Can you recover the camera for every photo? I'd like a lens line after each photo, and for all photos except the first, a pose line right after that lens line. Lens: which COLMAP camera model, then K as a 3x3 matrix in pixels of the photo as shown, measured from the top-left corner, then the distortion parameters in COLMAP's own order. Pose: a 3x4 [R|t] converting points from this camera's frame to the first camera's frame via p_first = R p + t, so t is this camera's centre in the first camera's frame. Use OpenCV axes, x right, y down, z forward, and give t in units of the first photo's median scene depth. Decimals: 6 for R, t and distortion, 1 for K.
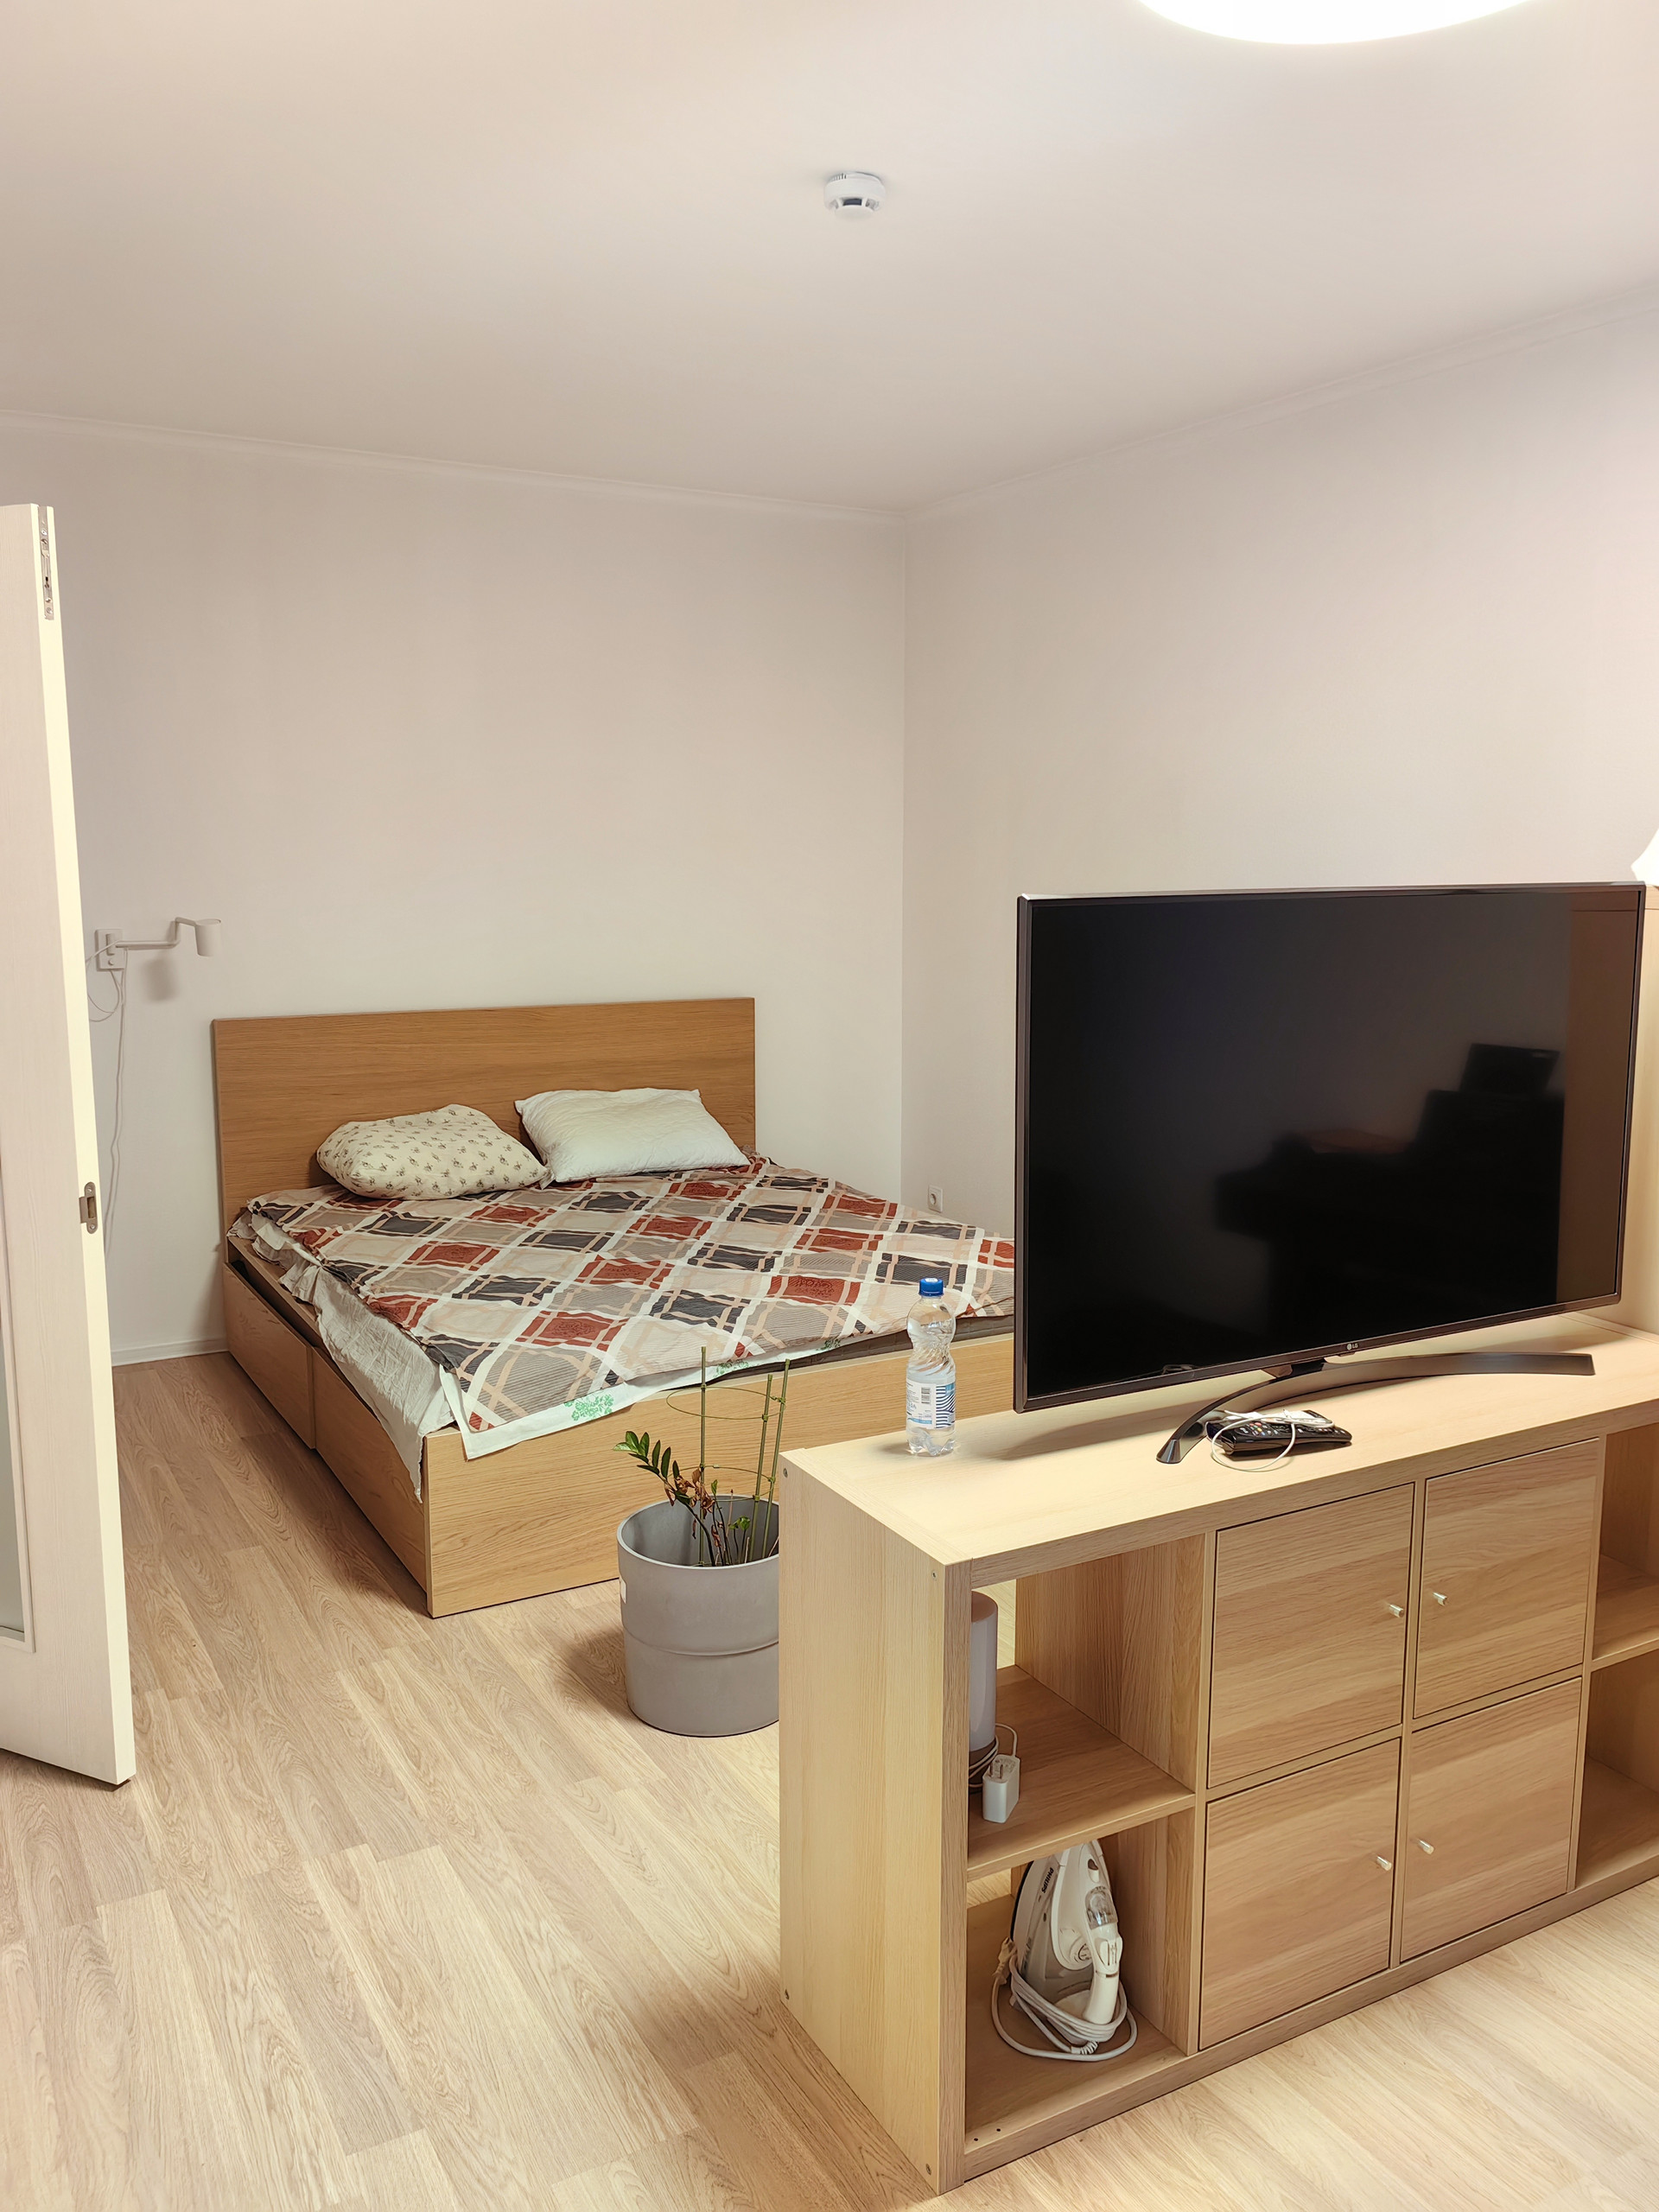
lens RADIAL K [[1759.7, 0, 828.8], [0, 1759.7, 1105.1], [0, 0, 1]] dist [-0.002312, -0.004723]
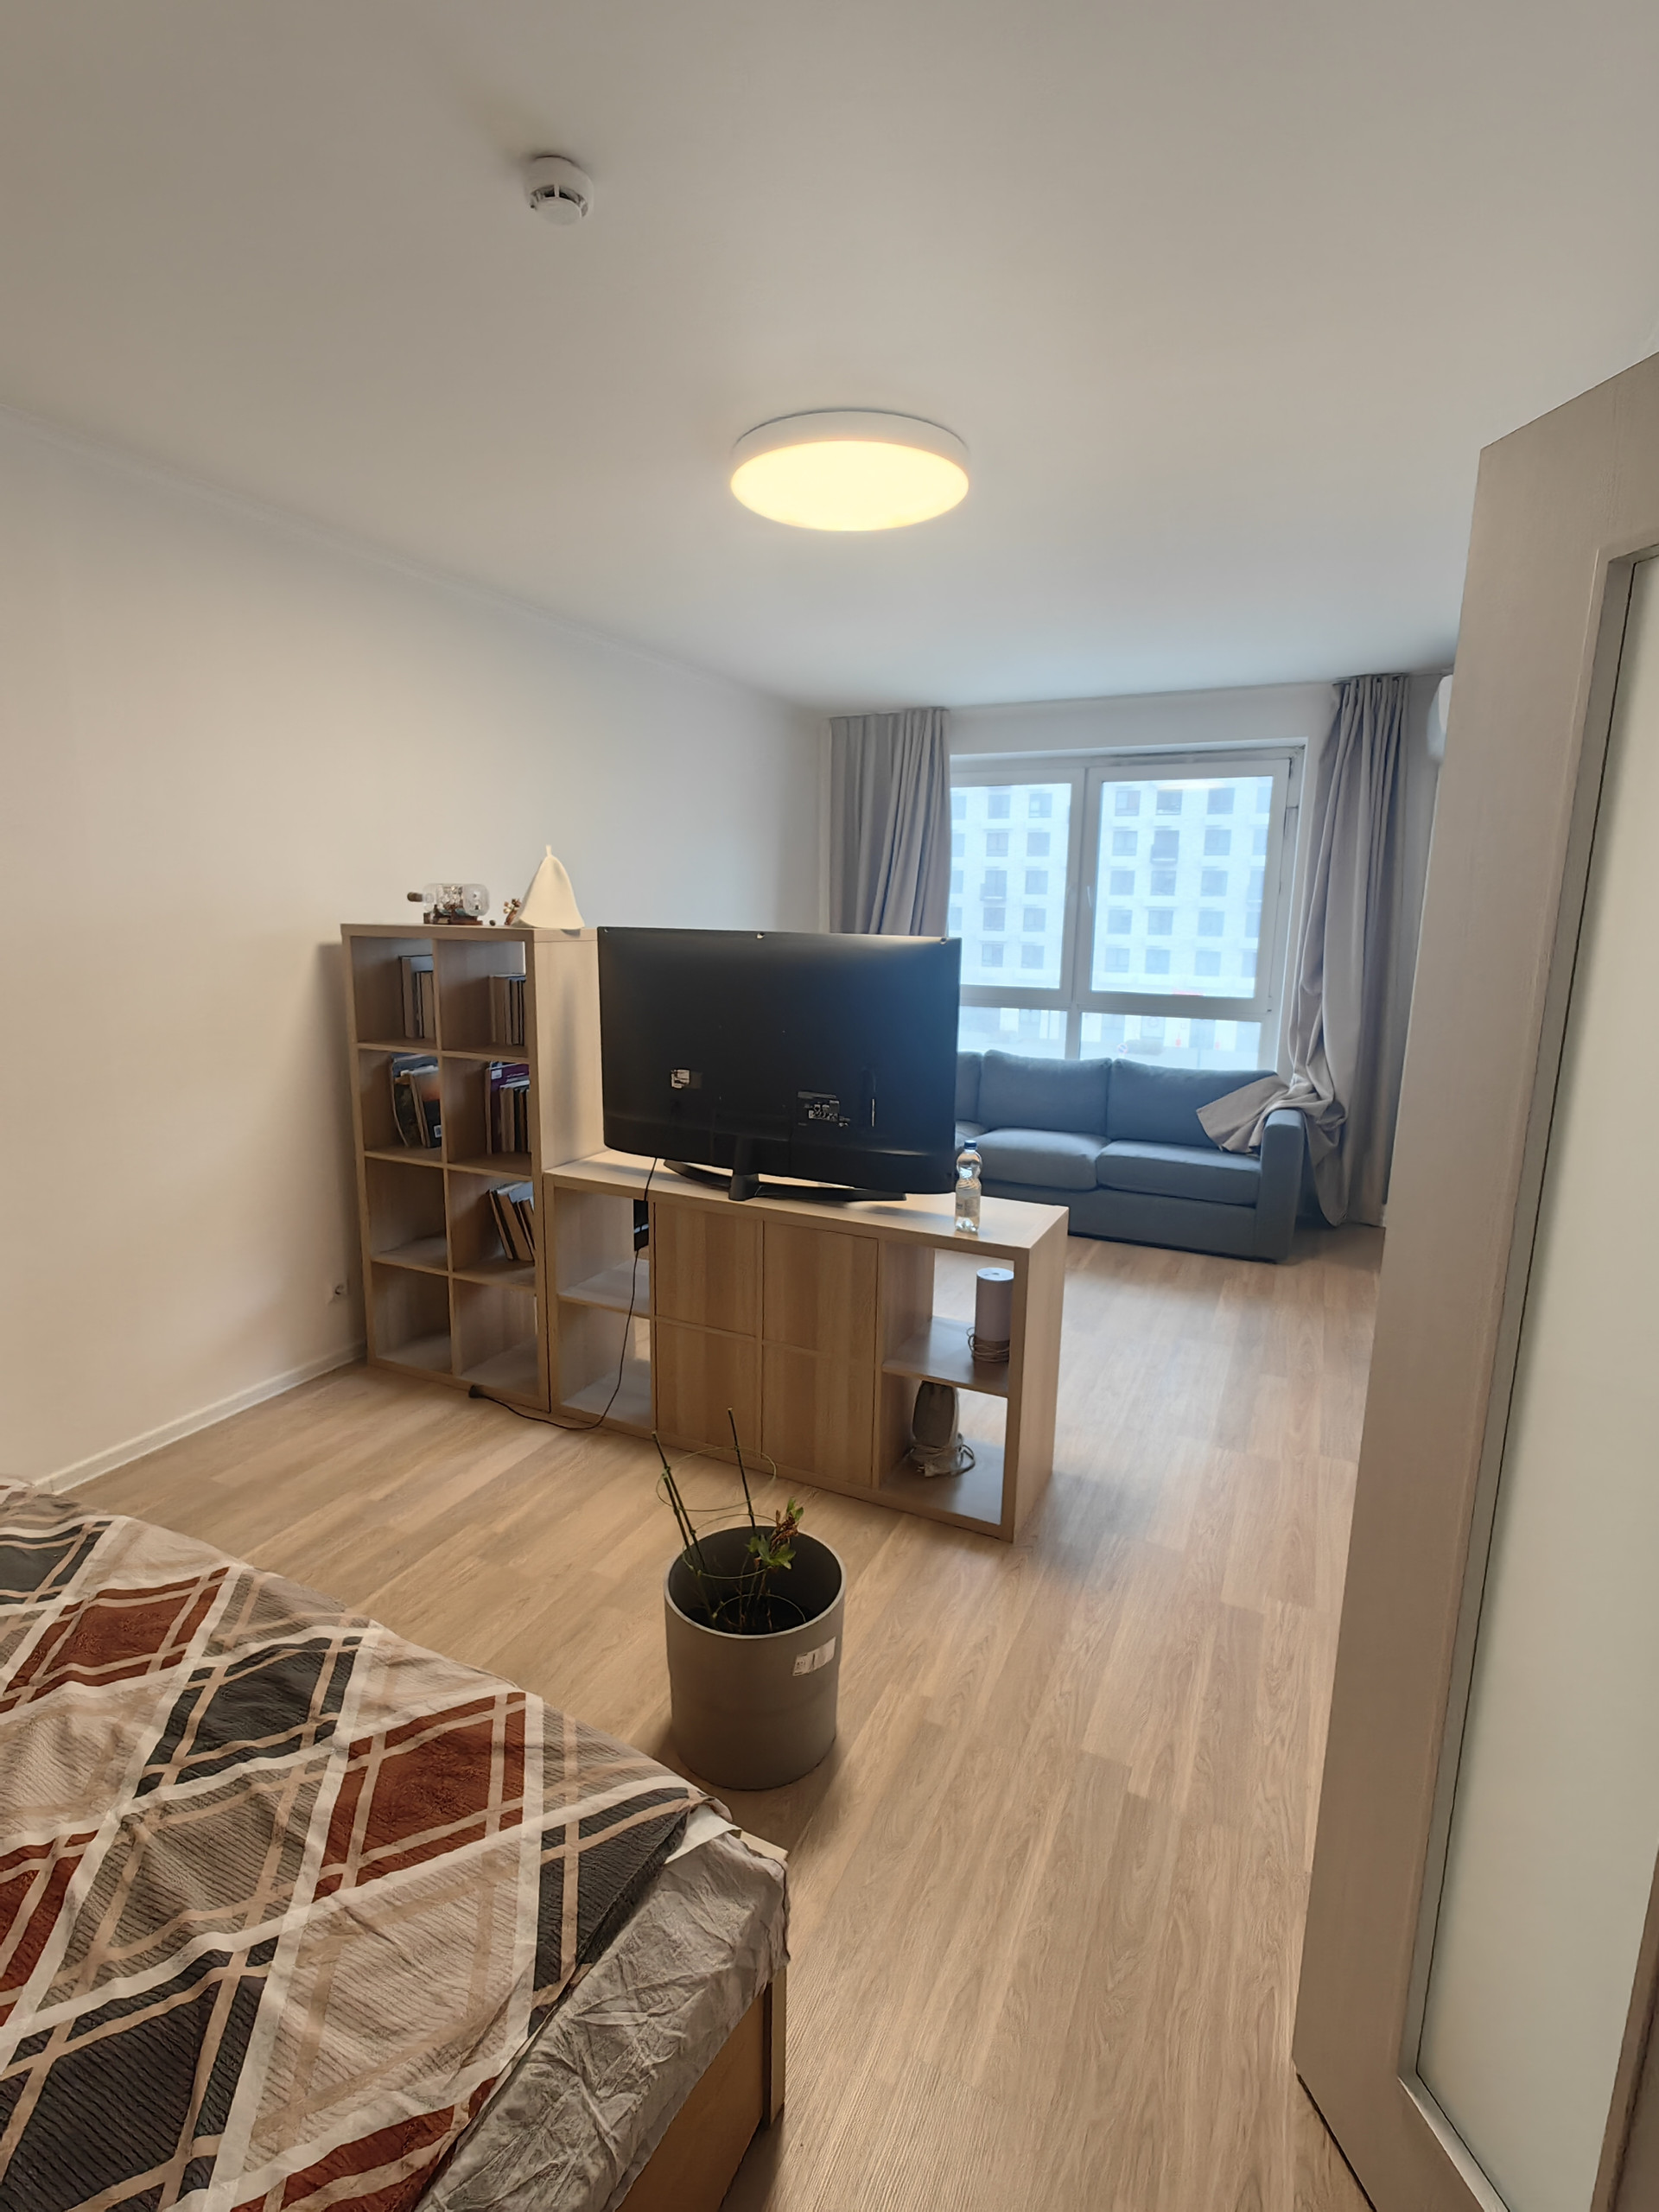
lens RADIAL K [[1016.0, 0, 873.9], [0, 1016.0, 1064.5], [0, 0, 1]] dist [0.001791, 0.000352]
pose [[-0.586688, -0.139665, 0.797678, -0.629308], [0.111250, 0.961776, 0.250220, -0.223823], [-0.802135, 0.235543, -0.548725, 1.382701]]
